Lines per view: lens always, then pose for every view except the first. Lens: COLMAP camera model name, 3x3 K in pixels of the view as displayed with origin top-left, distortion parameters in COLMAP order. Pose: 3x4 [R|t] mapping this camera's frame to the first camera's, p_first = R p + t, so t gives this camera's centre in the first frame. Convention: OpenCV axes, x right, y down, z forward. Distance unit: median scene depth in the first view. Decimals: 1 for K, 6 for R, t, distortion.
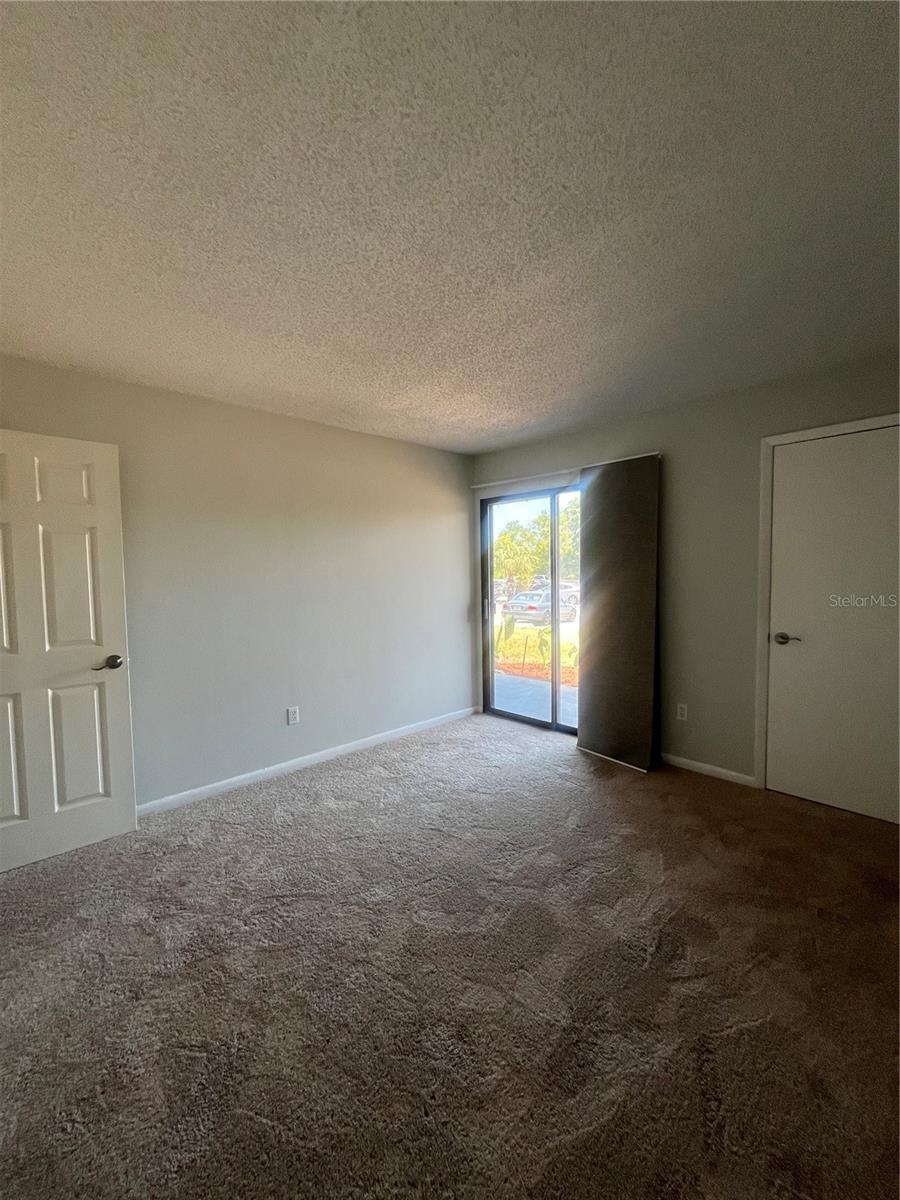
lens RADIAL K [[485.0, 0, 447.0], [0, 485.0, 597.4], [0, 0, 1]] dist [-0.002200, 0.000156]
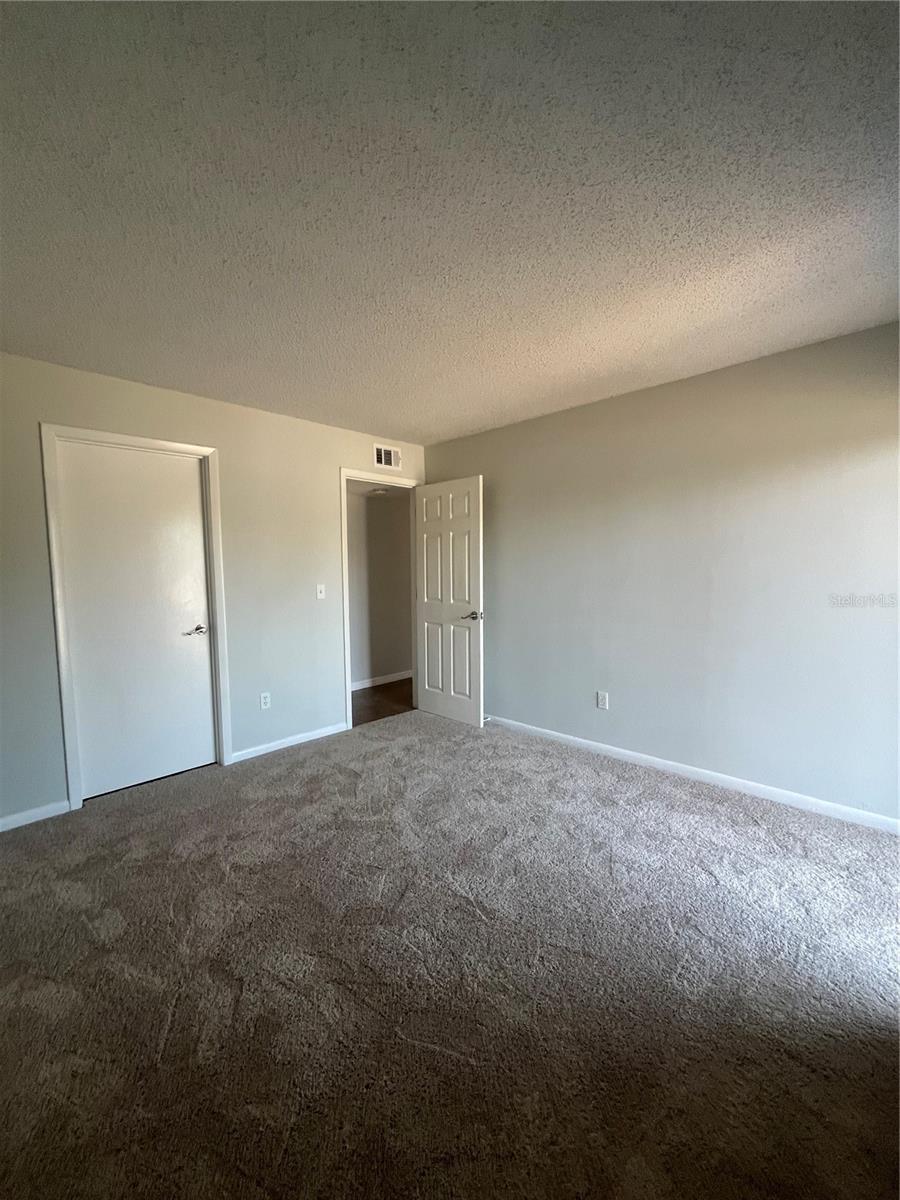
lens RADIAL K [[485.0, 0, 450.3], [0, 485.0, 595.5], [0, 0, 1]] dist [-0.002200, 0.000156]
pose [[0.051982, 0.081175, -0.995343, 0.949103], [-0.036357, 0.996184, 0.079345, -0.059234], [0.997986, 0.032063, 0.054735, 0.911063]]
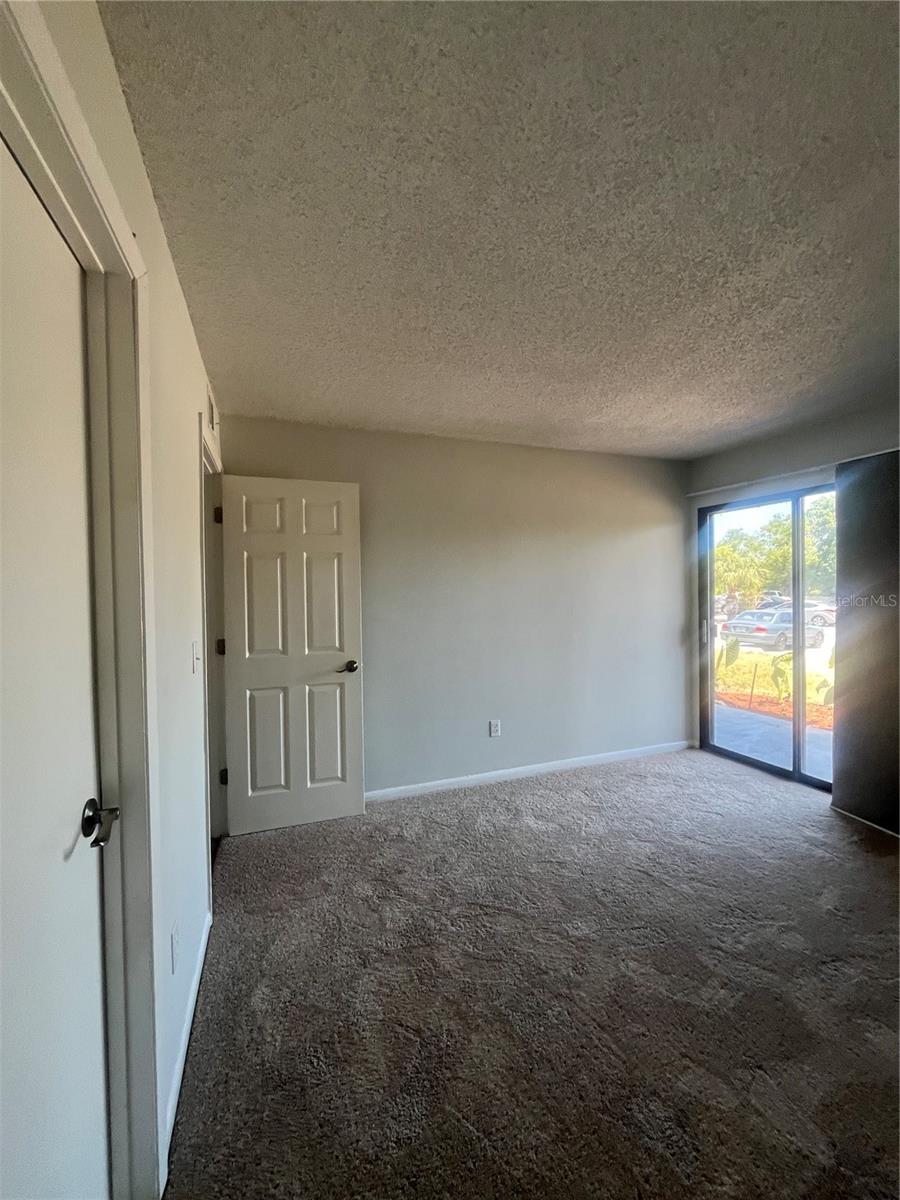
lens RADIAL K [[485.0, 0, 447.9], [0, 485.0, 597.6], [0, 0, 1]] dist [-0.002200, 0.000156]
pose [[0.921810, 0.008815, -0.387541, -0.017403], [-0.020452, 0.999455, -0.025914, -0.009016], [0.387101, 0.031814, 0.921488, -0.001464]]
